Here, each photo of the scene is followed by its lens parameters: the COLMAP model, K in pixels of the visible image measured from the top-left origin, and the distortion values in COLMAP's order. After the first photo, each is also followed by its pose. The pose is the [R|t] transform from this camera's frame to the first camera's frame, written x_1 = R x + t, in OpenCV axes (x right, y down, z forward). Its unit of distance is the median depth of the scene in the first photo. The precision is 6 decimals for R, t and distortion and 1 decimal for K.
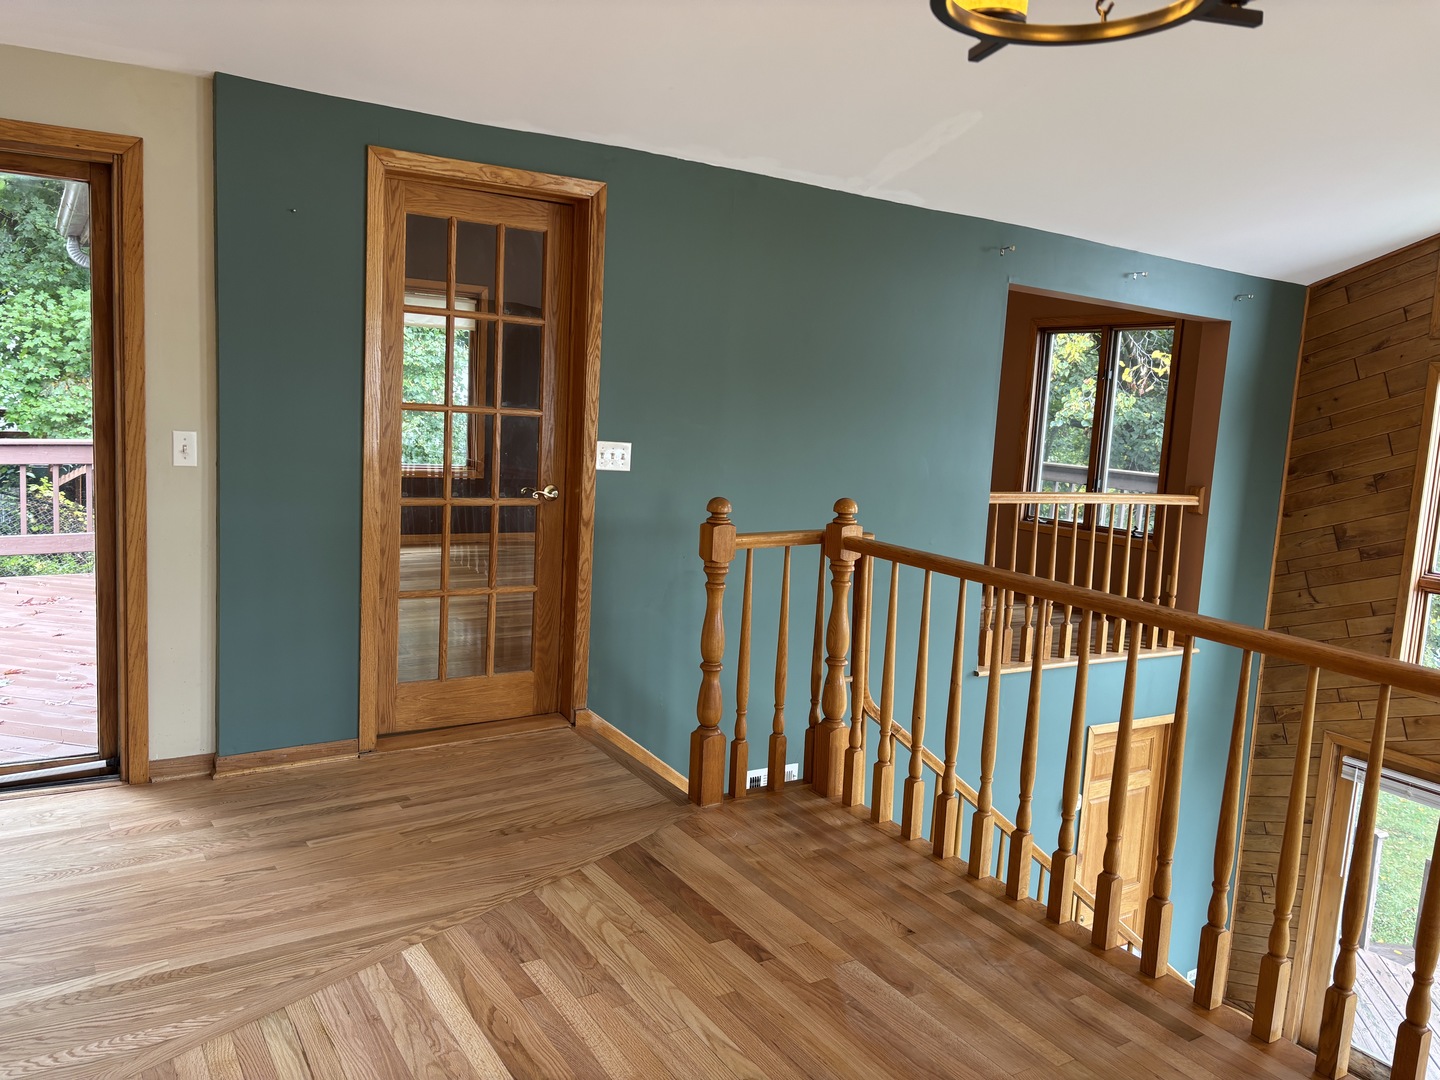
lens RADIAL K [[1082.8, 0, 718.6], [0, 1082.8, 533.9], [0, 0, 1]] dist [0.009303, -0.014155]
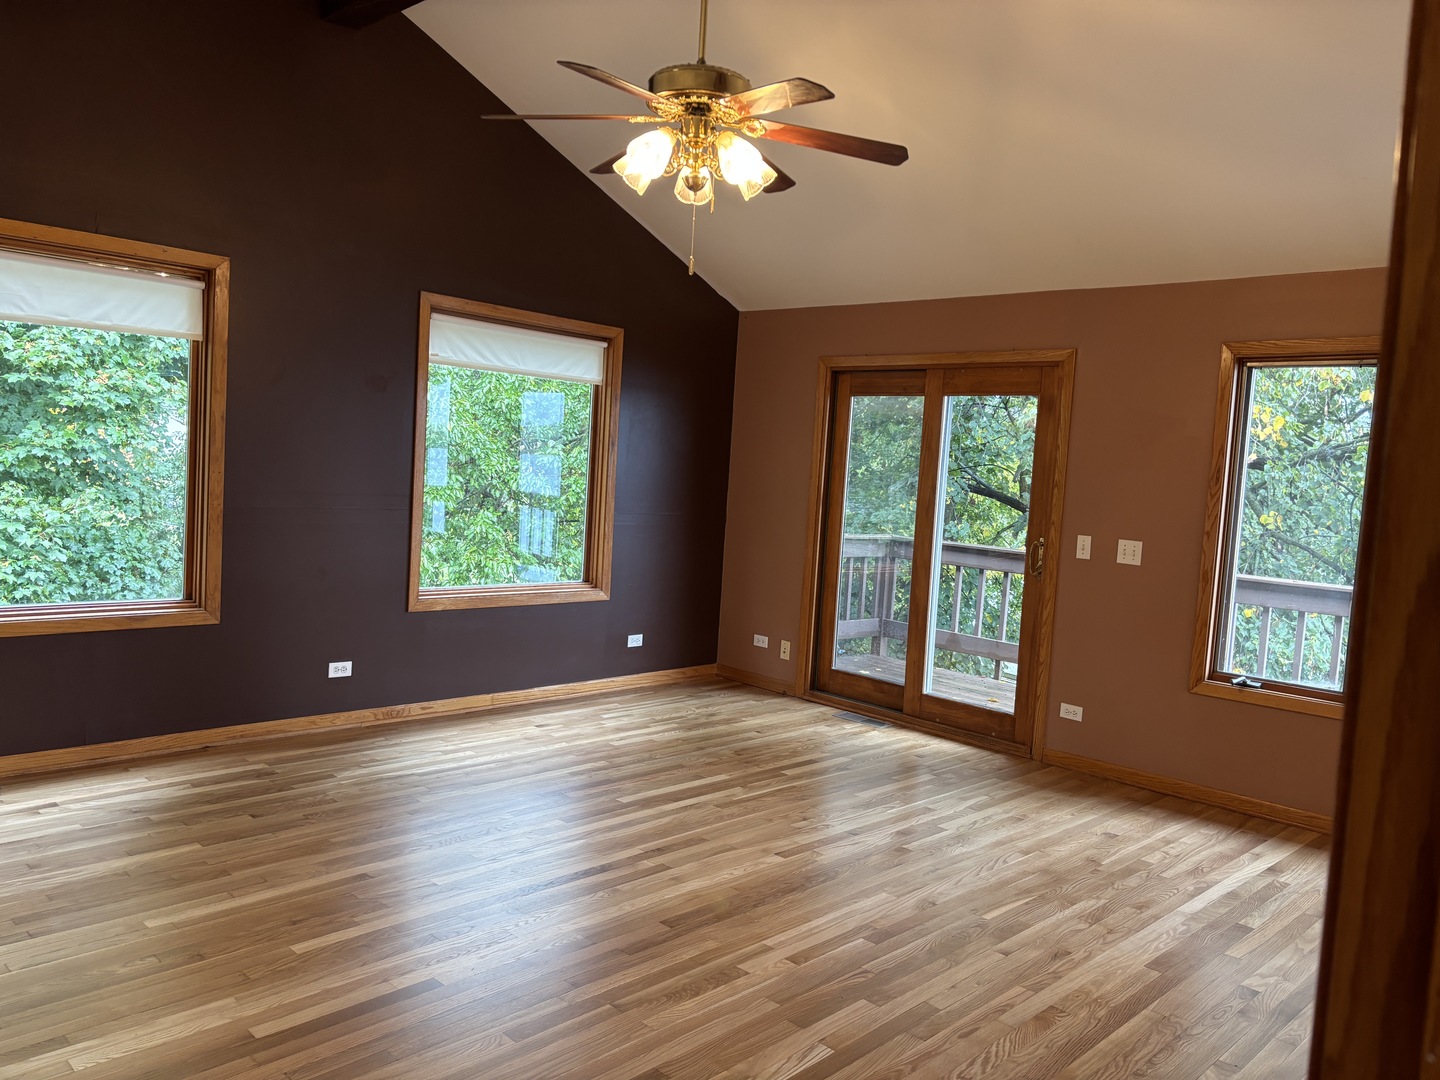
lens RADIAL K [[1082.8, 0, 723.6], [0, 1082.8, 543.3], [0, 0, 1]] dist [0.009303, -0.014155]
pose [[0.969979, -0.007447, 0.243073, -0.074703], [0.020337, 0.998514, -0.050565, -0.036403], [-0.242335, 0.053990, 0.968689, 0.301754]]
